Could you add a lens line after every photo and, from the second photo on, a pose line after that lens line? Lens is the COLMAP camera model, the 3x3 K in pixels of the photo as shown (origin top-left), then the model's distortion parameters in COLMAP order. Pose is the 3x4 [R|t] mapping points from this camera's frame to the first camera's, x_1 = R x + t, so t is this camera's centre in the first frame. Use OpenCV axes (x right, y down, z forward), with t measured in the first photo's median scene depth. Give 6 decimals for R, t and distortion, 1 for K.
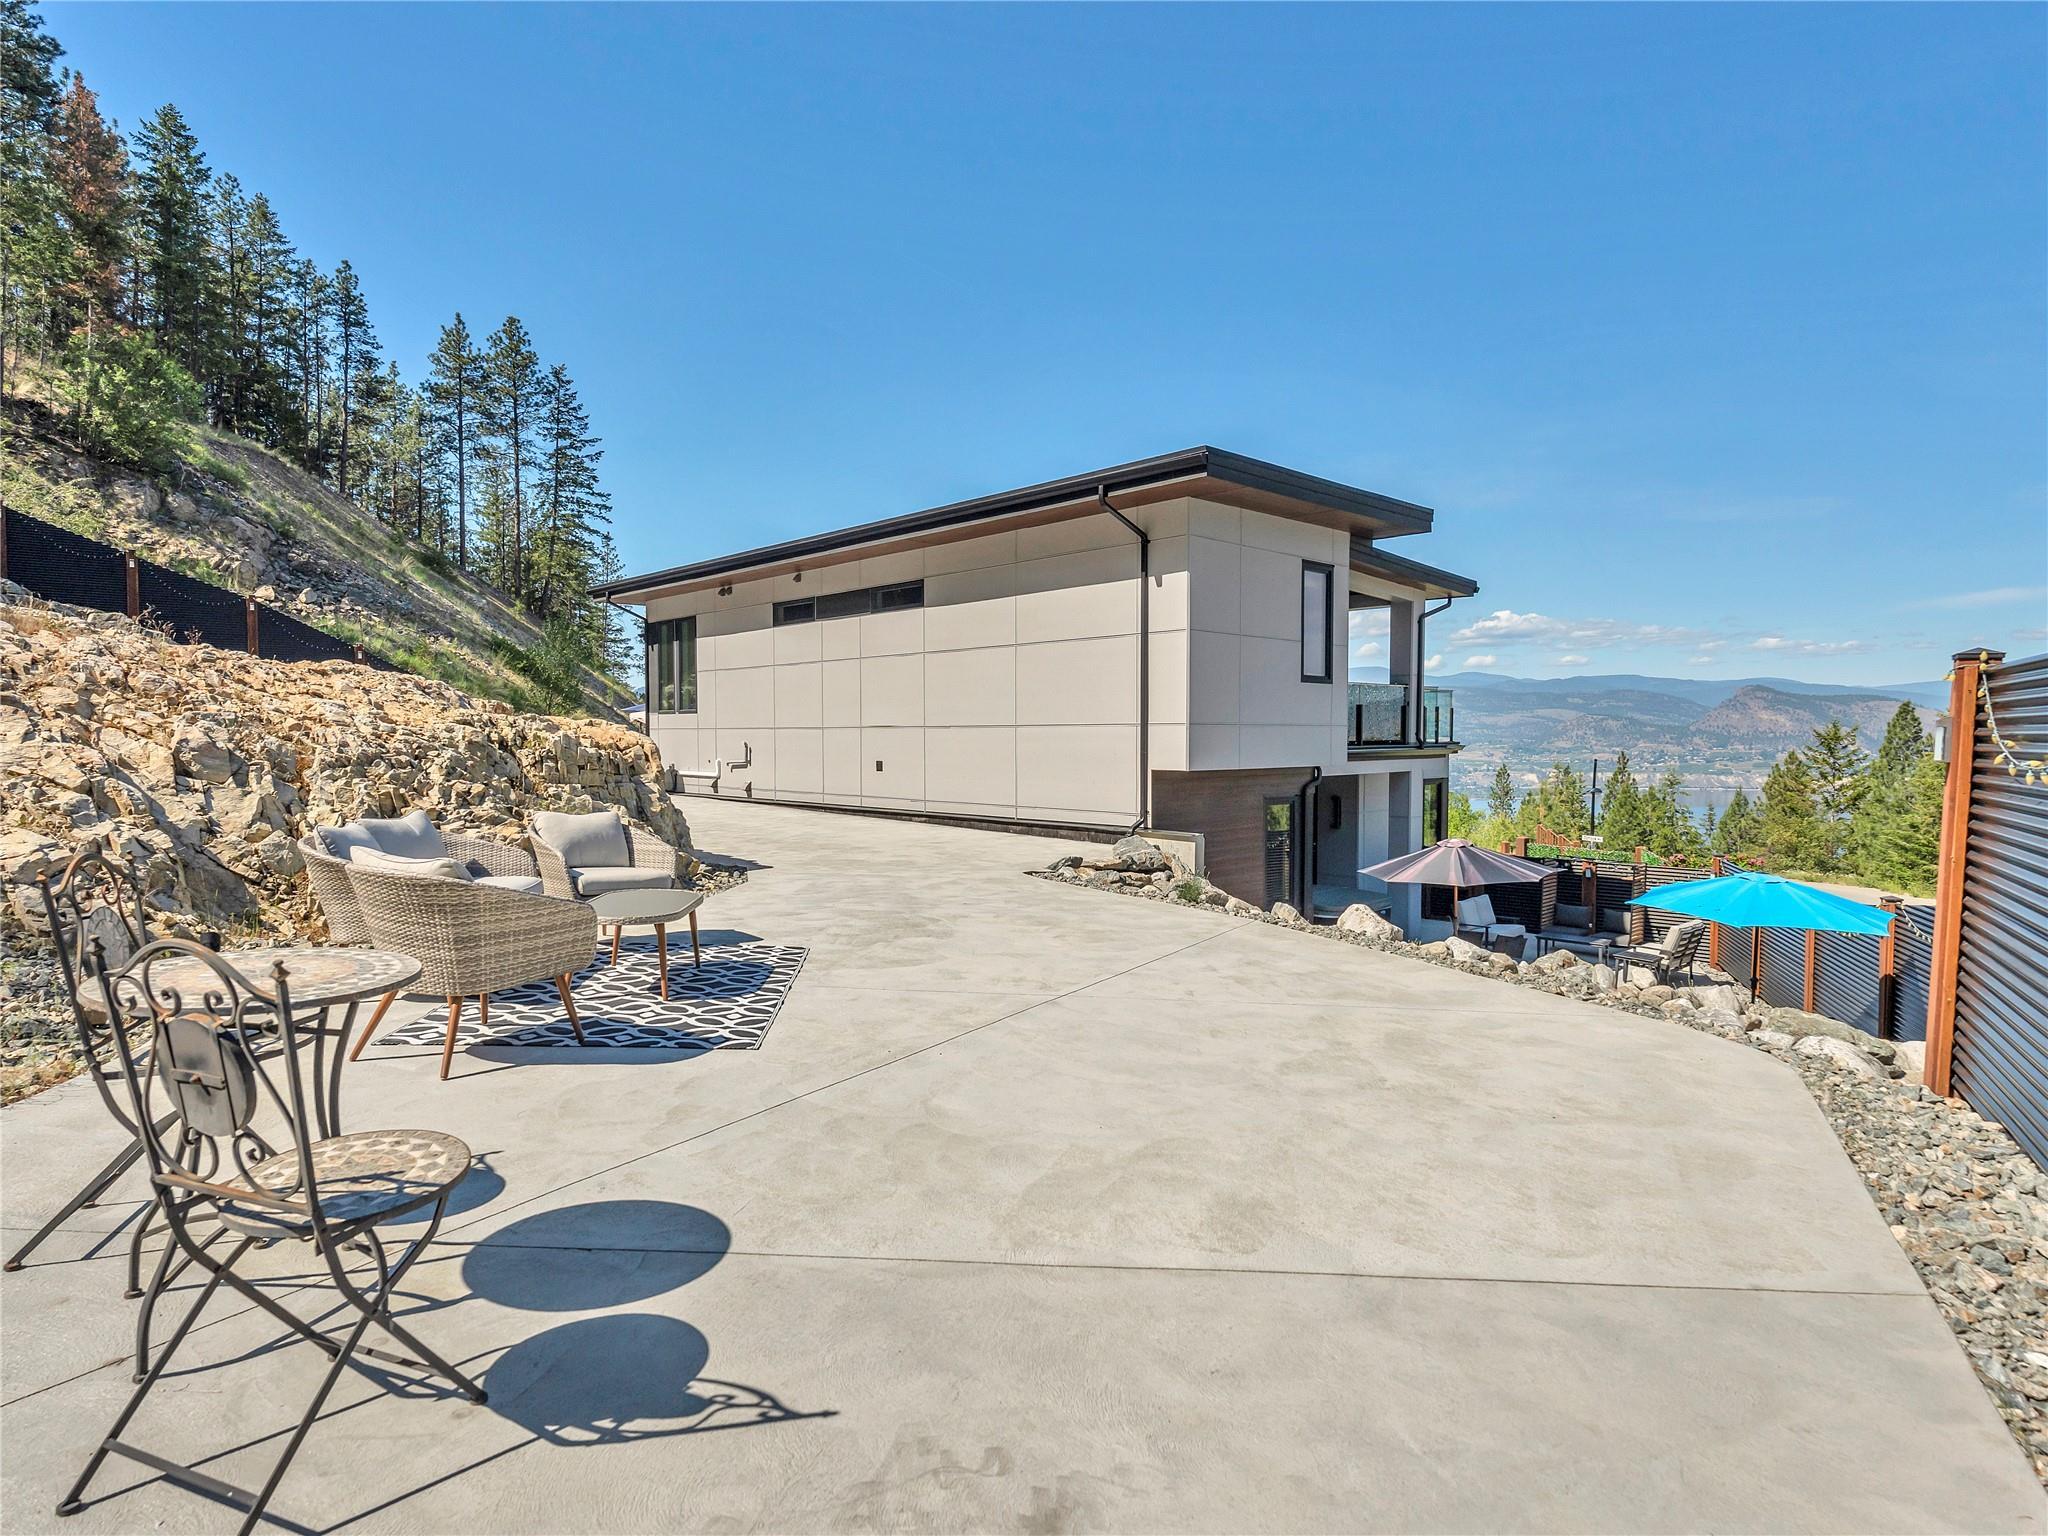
lens RADIAL K [[1112.7, 0, 1023.1], [0, 1112.7, 794.6], [0, 0, 1]] dist [-0.004688, -0.000019]
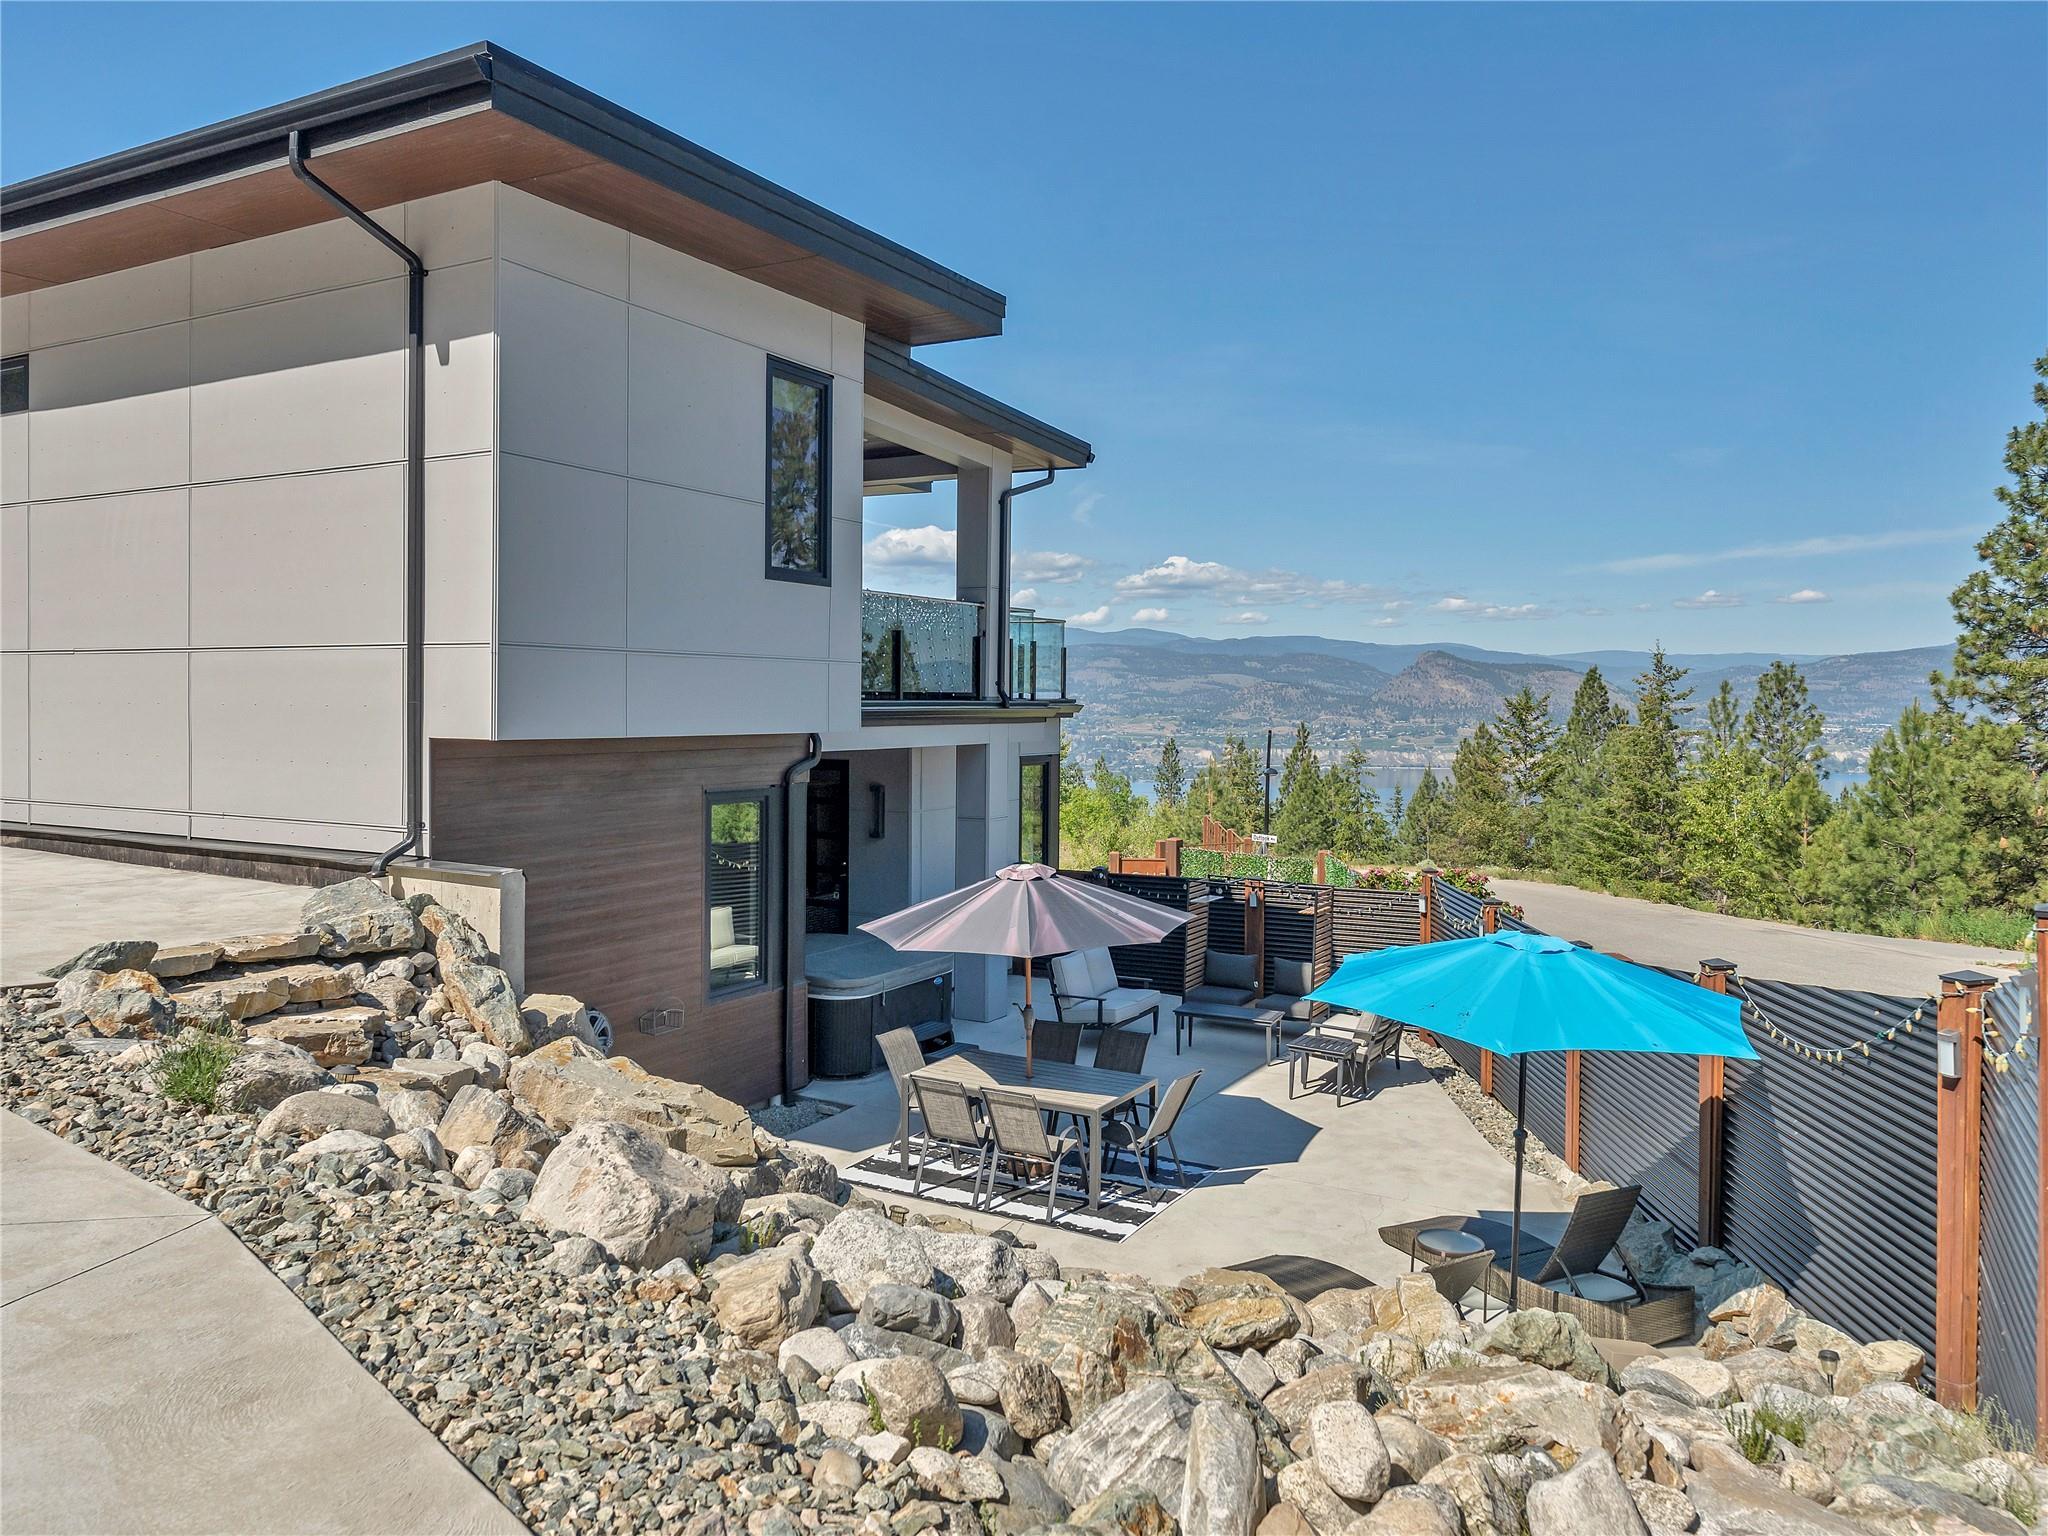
lens RADIAL K [[1428.3, 0, 1024.0], [0, 1428.3, 768.0], [0, 0, 1]] dist [-0.004724, 0.003123]
pose [[0.954884, -0.003257, 0.296963, 0.135467], [0.005094, 0.999972, -0.005415, -0.003484], [-0.296937, 0.006684, 0.954874, 0.246277]]
